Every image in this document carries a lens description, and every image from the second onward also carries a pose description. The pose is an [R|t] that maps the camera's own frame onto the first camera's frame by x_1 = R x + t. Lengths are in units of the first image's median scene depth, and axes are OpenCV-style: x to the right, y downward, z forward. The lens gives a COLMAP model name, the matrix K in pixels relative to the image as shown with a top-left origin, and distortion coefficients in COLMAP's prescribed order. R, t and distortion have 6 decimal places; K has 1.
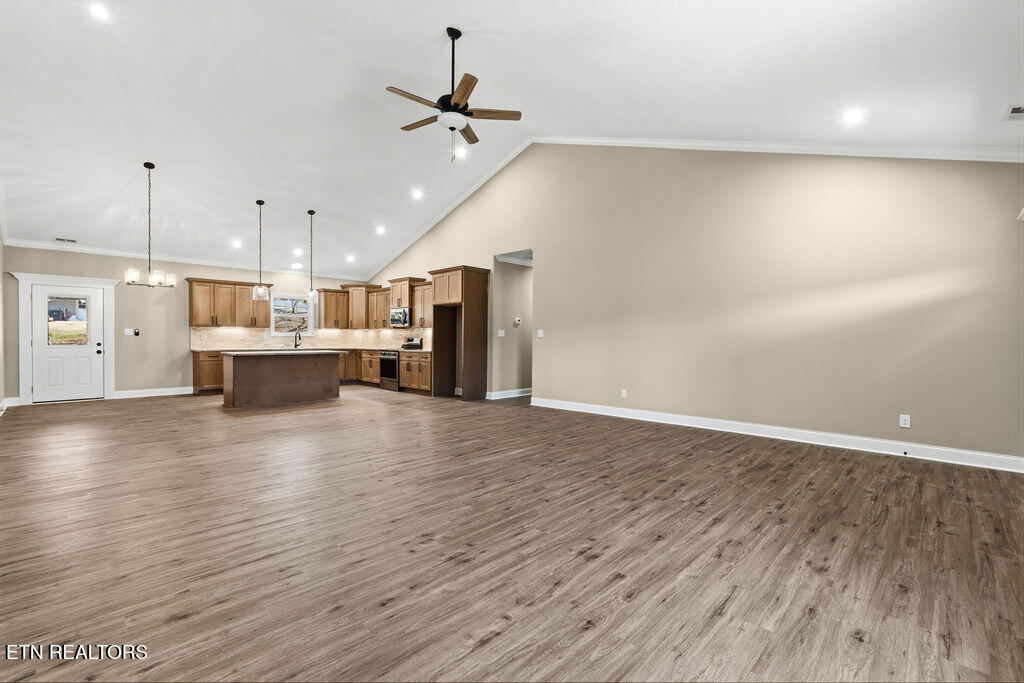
lens RADIAL K [[448.6, 0, 514.9], [0, 448.6, 339.8], [0, 0, 1]] dist [-0.007220, 0.001520]
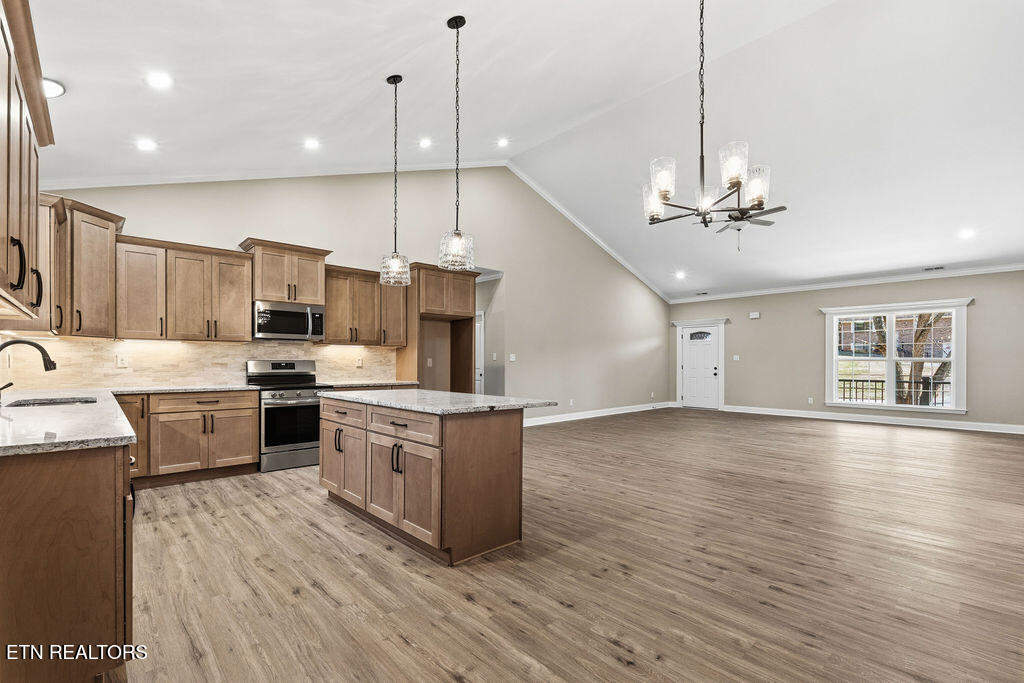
lens RADIAL K [[448.6, 0, 510.9], [0, 448.6, 363.1], [0, 0, 1]] dist [-0.007220, 0.001520]
pose [[0.058600, -0.006174, 0.998262, -0.819688], [0.000956, 0.999981, 0.006129, -0.006671], [-0.998281, 0.000596, 0.058605, 0.796013]]
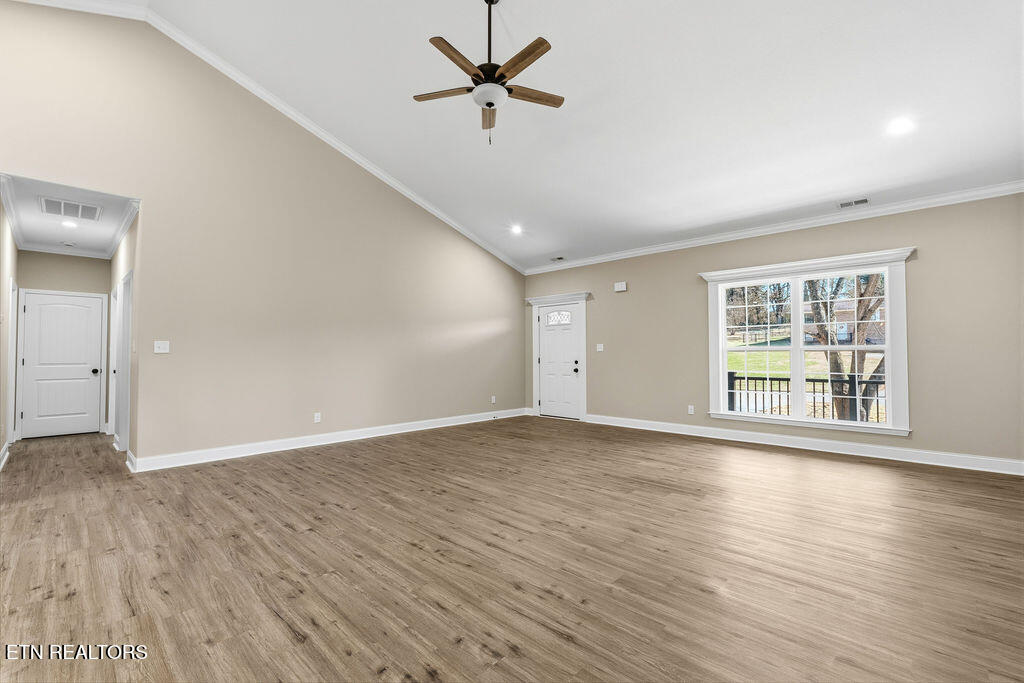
lens RADIAL K [[448.6, 0, 504.2], [0, 448.6, 340.8], [0, 0, 1]] dist [-0.007220, 0.001520]
pose [[0.008035, 0.027088, 0.999601, -0.452881], [0.004993, 0.999619, -0.027129, -0.003159], [-0.999955, 0.005209, 0.007896, 0.452649]]
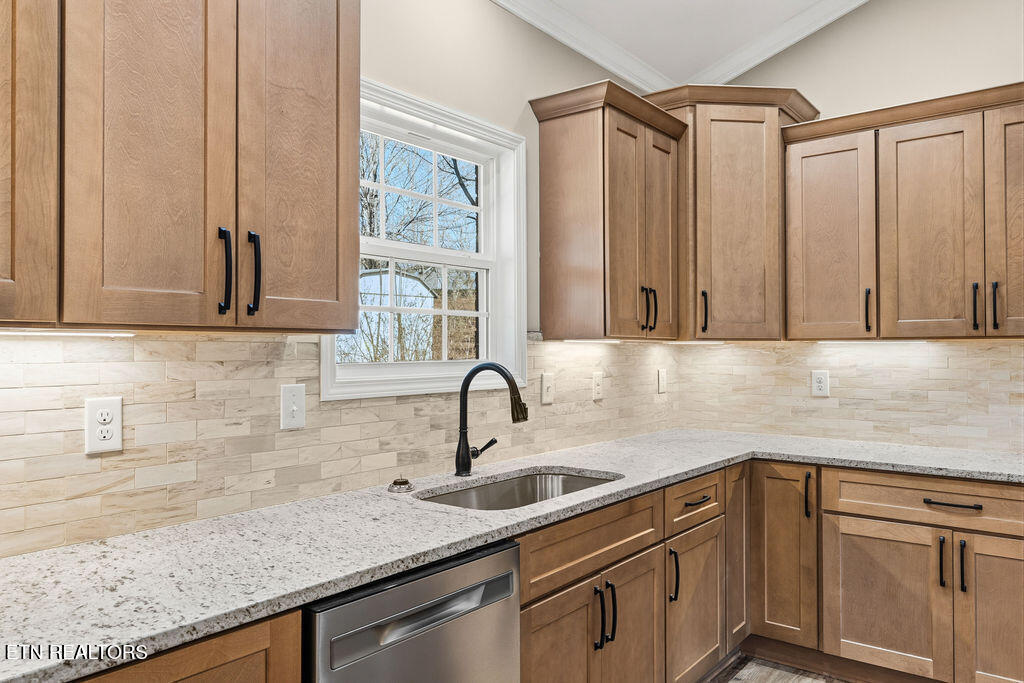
lens RADIAL K [[721.5, 0, 506.1], [0, 721.5, 342.2], [0, 0, 1]] dist [0.006459, -0.001640]
pose [[0.995414, -0.002780, 0.095619, -0.568631], [0.003947, 0.999920, -0.012020, -0.024169], [-0.095578, 0.012343, 0.995345, 0.876489]]
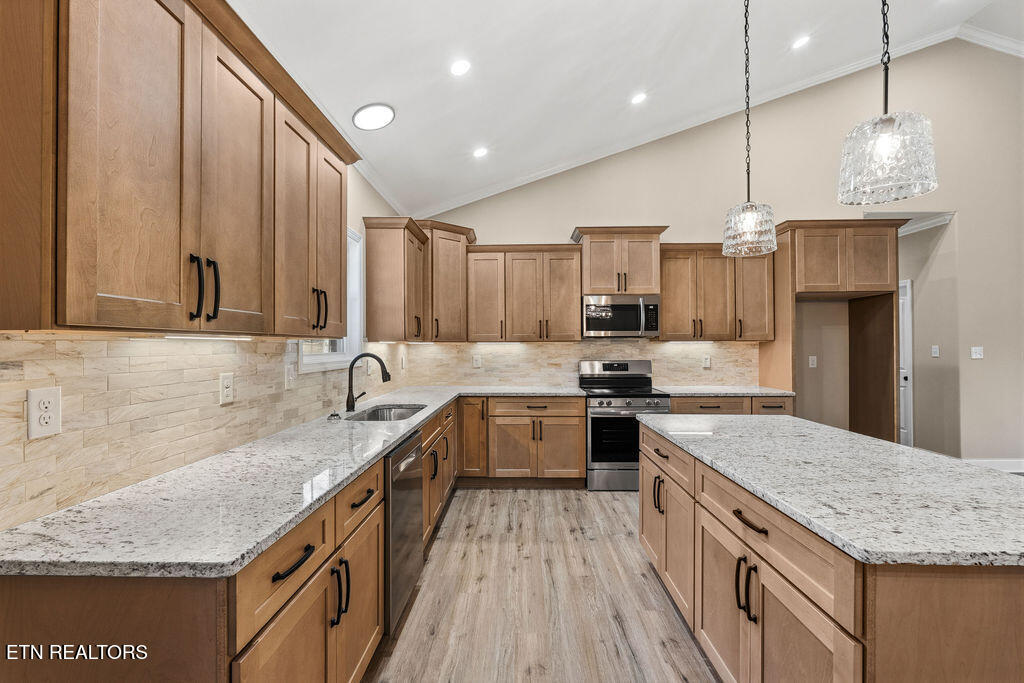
lens RADIAL K [[448.6, 0, 510.3], [0, 448.6, 341.8], [0, 0, 1]] dist [-0.007220, 0.001520]
pose [[0.736598, 0.000770, 0.676330, -0.689919], [0.006887, 0.999939, -0.008639, -0.024645], [-0.676296, 0.011021, 0.736548, 0.830263]]
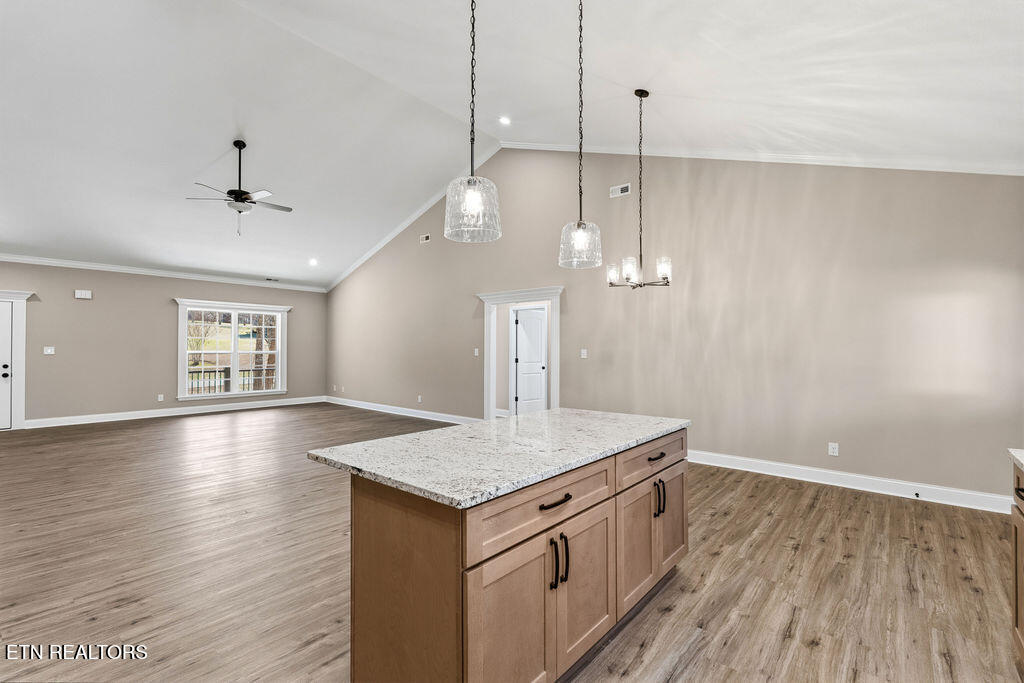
lens RADIAL K [[448.6, 0, 506.5], [0, 448.6, 344.6], [0, 0, 1]] dist [-0.007220, 0.001520]
pose [[-0.999001, -0.006751, -0.044167, -0.431262], [-0.006500, 0.999962, -0.005833, -0.024269], [0.044205, -0.005540, -0.999007, 1.132394]]
